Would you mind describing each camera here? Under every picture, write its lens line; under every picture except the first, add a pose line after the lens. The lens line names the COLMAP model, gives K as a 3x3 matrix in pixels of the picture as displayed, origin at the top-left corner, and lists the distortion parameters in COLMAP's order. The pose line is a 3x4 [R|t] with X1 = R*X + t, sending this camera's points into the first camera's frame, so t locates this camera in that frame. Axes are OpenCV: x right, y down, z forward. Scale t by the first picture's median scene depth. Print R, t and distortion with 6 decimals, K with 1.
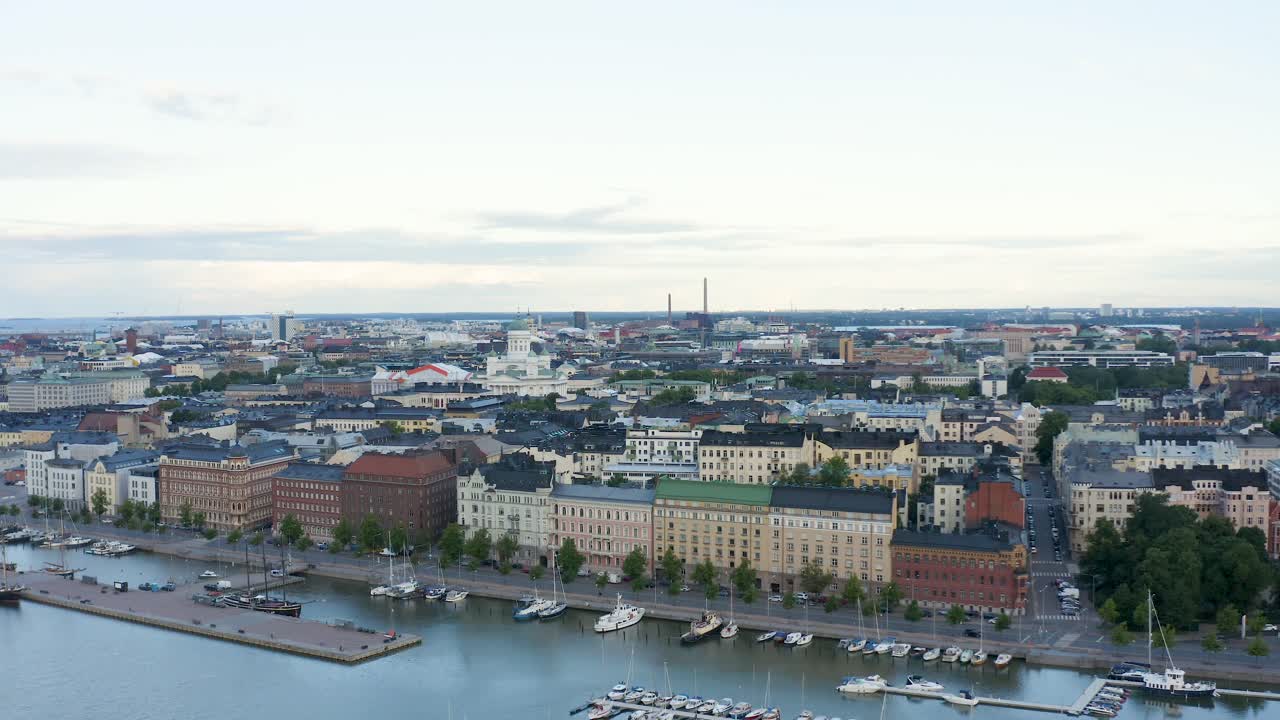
lens RADIAL K [[1450.9, 0, 640.0], [0, 1450.9, 360.0], [0, 0, 1]] dist [-0.195860, 0.016549]
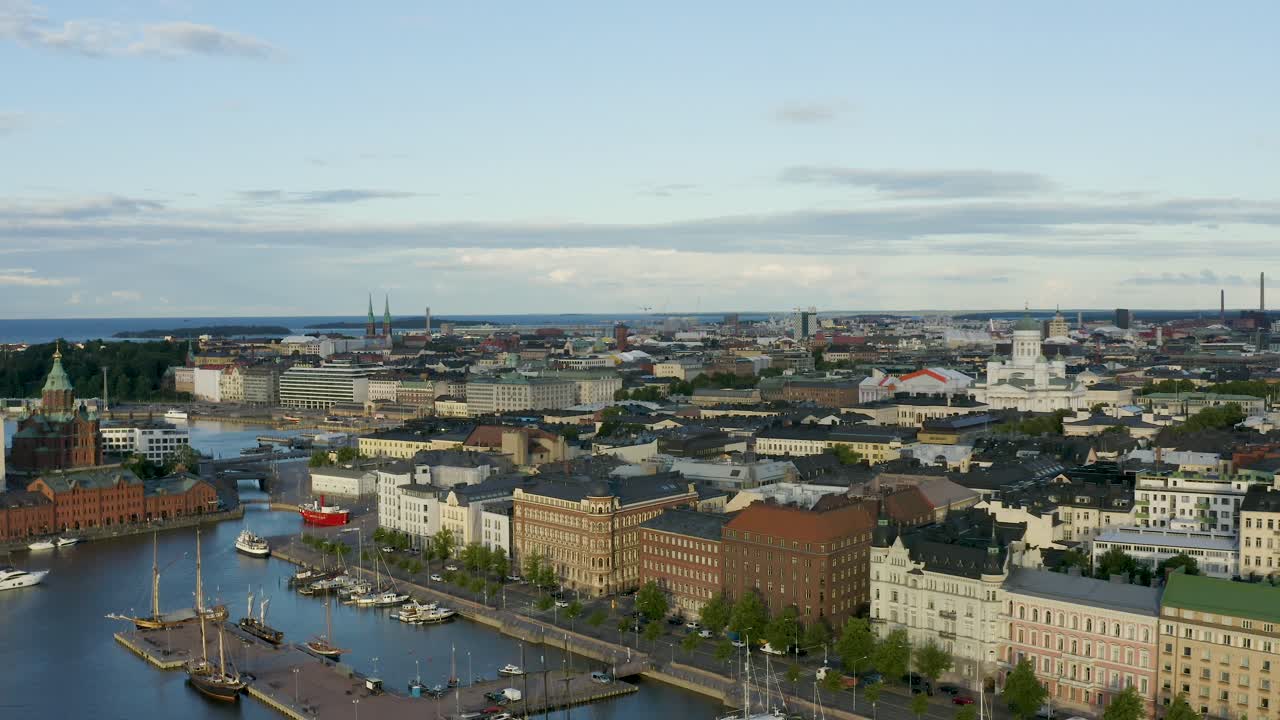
lens RADIAL K [[1450.9, 0, 640.0], [0, 1450.9, 360.0], [0, 0, 1]] dist [-0.195860, 0.016549]
pose [[0.930605, 0.012009, -0.365827, 0.014247], [-0.011270, 0.999928, 0.004156, -0.006682], [0.365851, 0.000255, 0.930674, 0.249773]]
